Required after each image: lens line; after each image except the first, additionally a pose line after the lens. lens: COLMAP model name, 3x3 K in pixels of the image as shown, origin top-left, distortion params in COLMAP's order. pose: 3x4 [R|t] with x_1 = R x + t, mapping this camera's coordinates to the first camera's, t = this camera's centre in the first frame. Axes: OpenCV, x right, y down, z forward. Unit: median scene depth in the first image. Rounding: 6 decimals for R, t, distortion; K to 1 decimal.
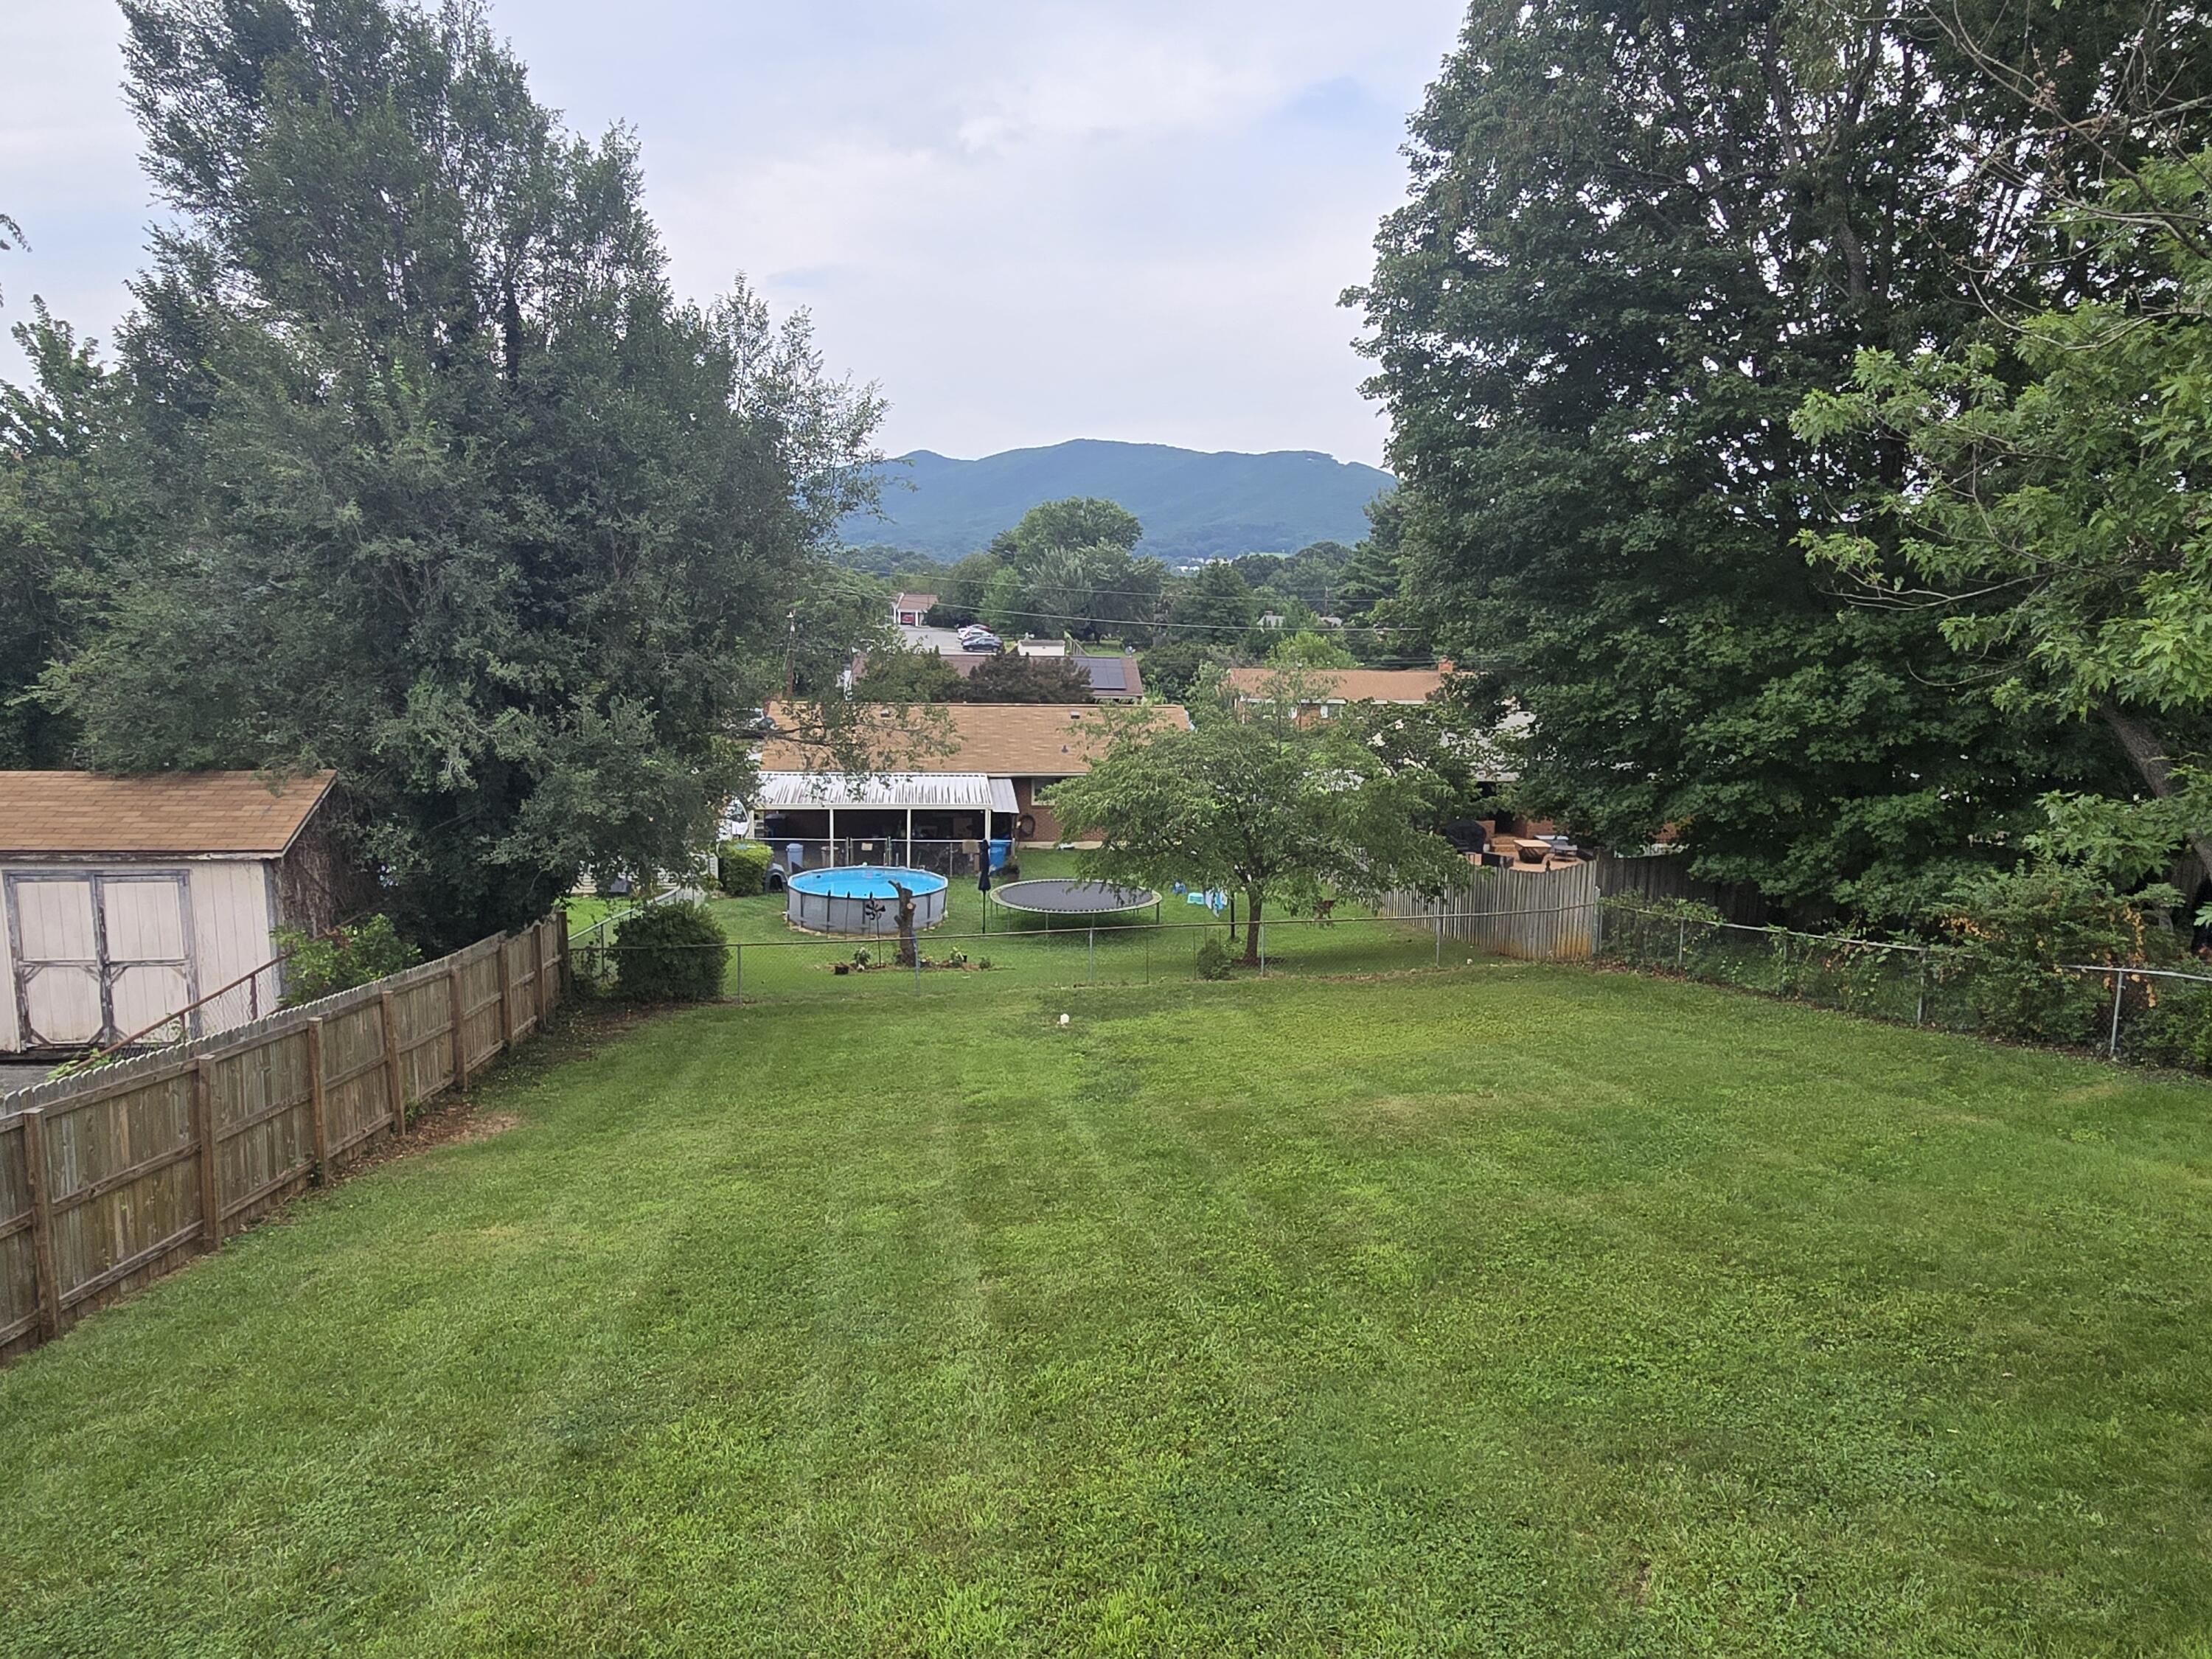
lens RADIAL K [[1449.1, 0, 1106.0], [0, 1449.1, 829.5], [0, 0, 1]] dist [0.001719, 0.002393]
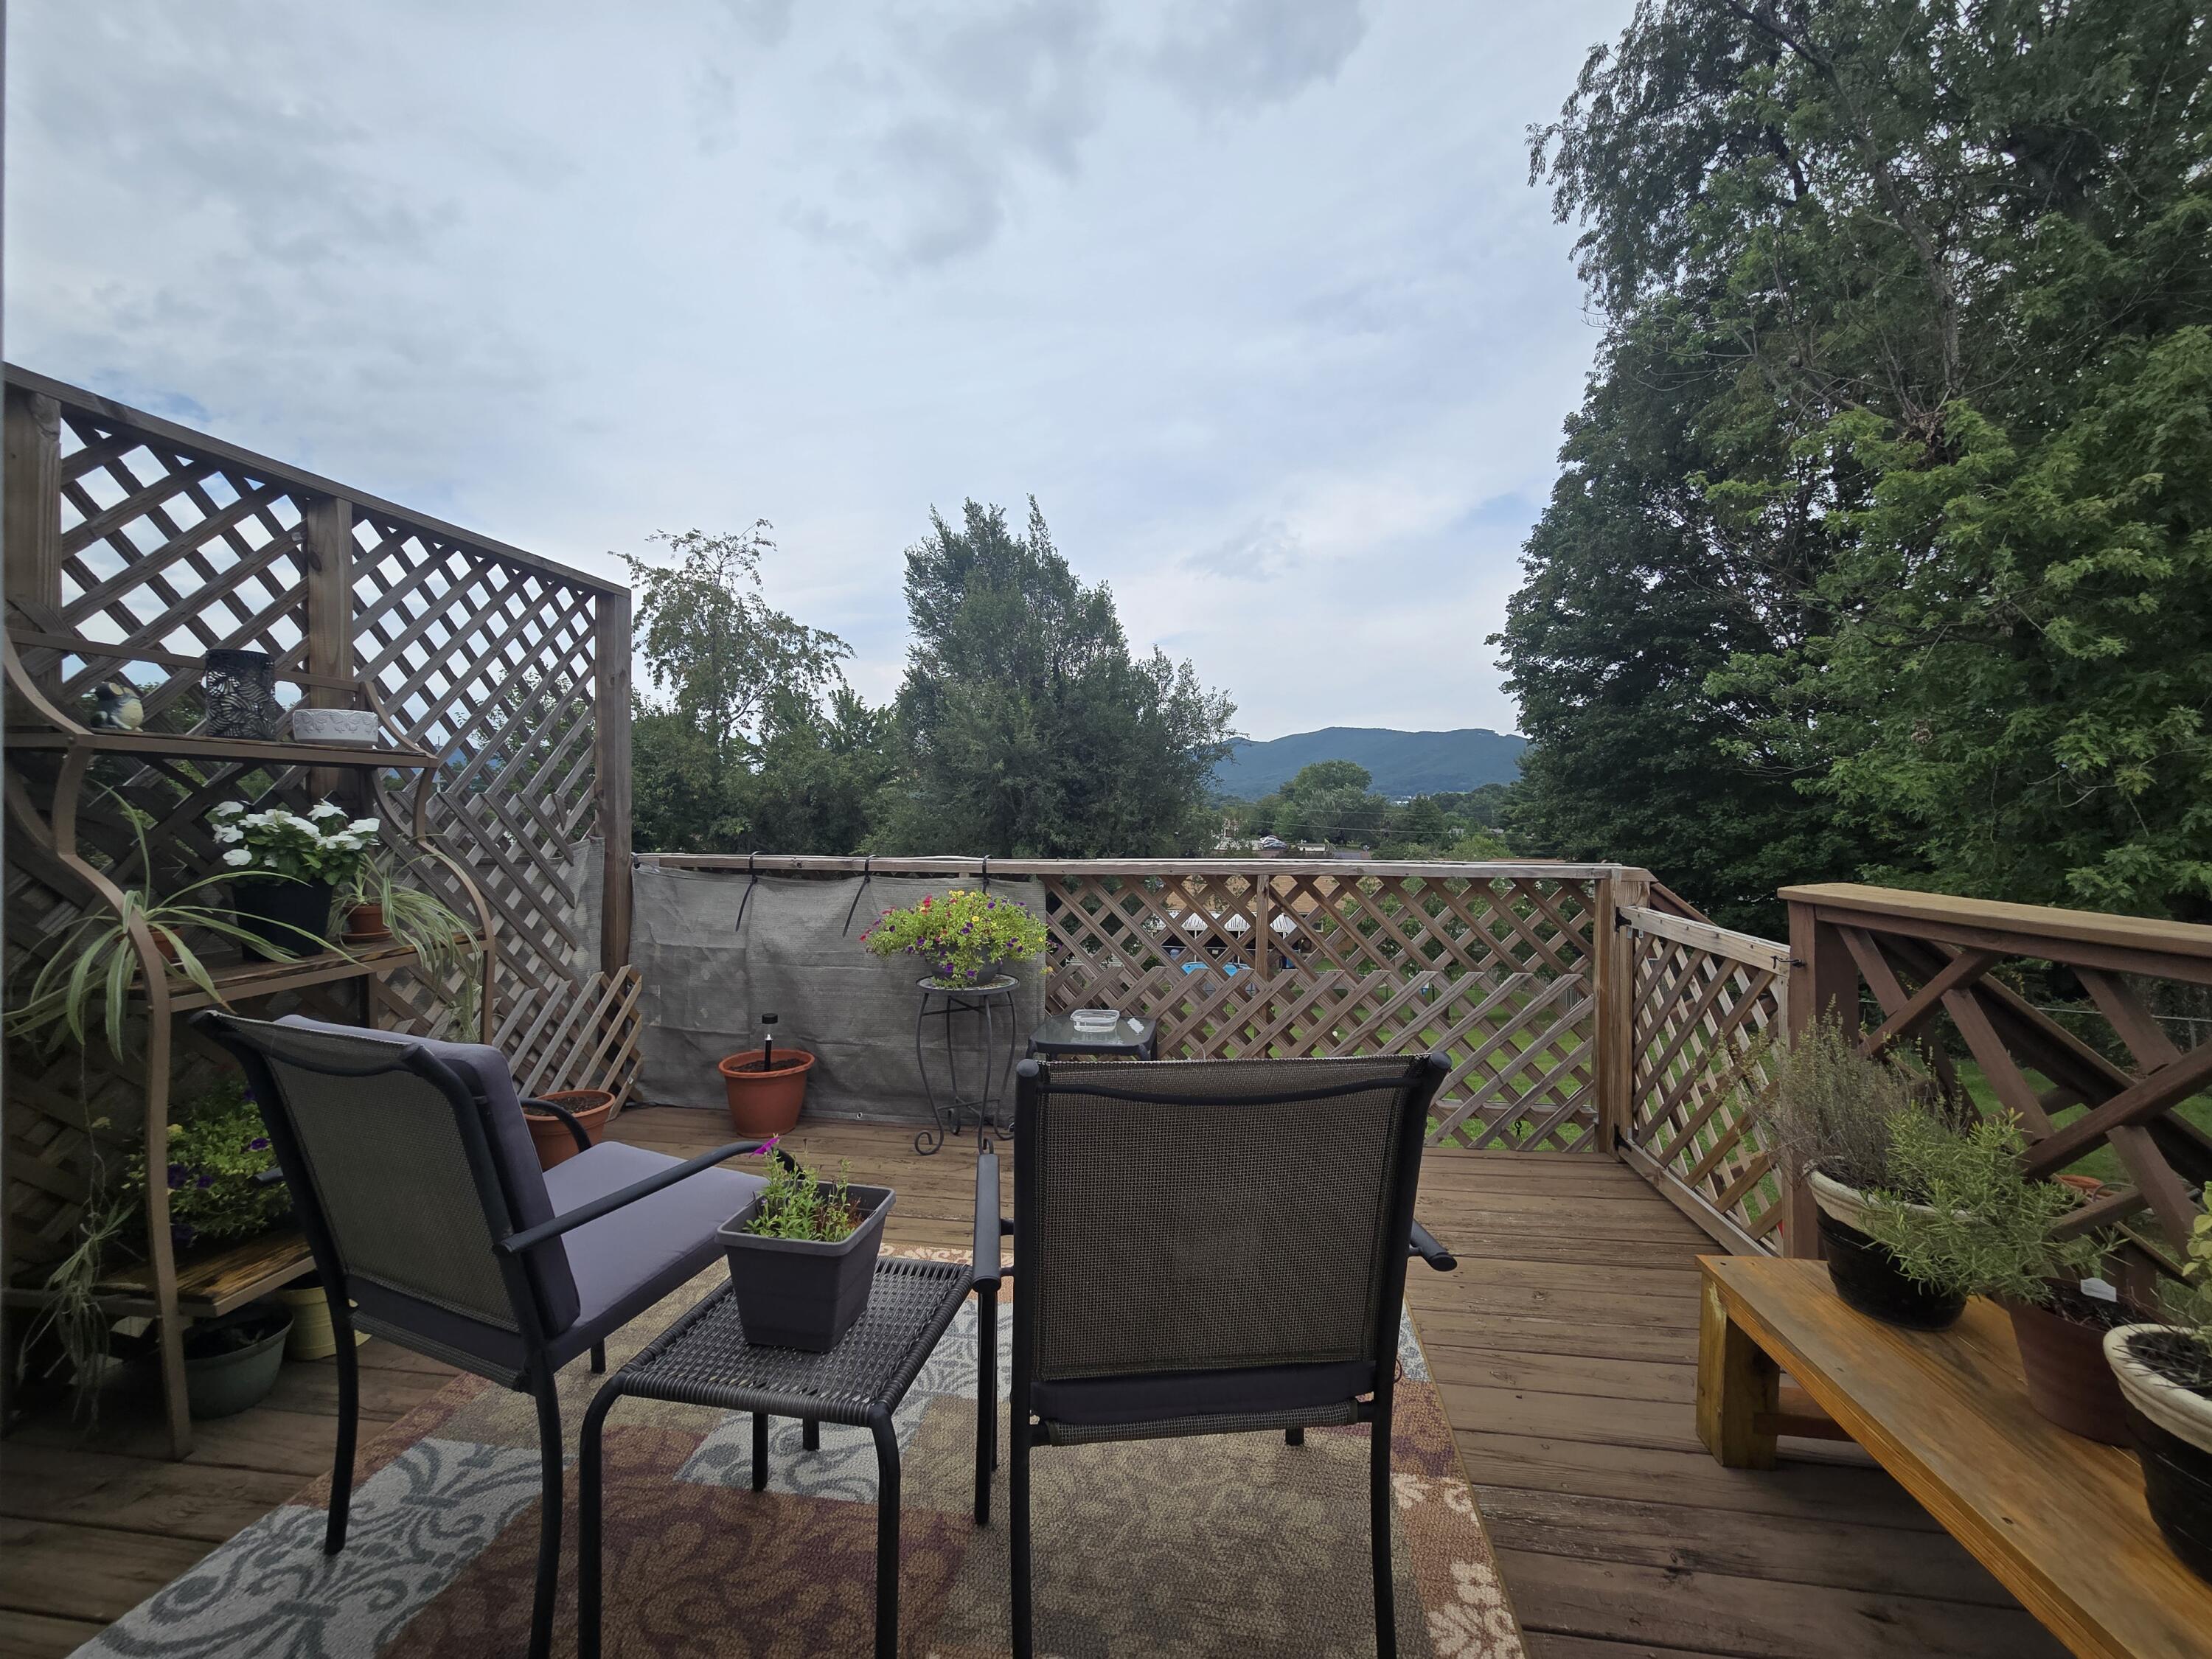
lens RADIAL K [[905.6, 0, 1106.0], [0, 905.6, 829.5], [0, 0, 1]] dist [-0.002006, -0.000049]
pose [[0.966281, -0.011898, -0.257216, -0.009232], [-0.028740, 0.987706, -0.153658, 0.055221], [0.255882, 0.155869, 0.954059, -0.166485]]
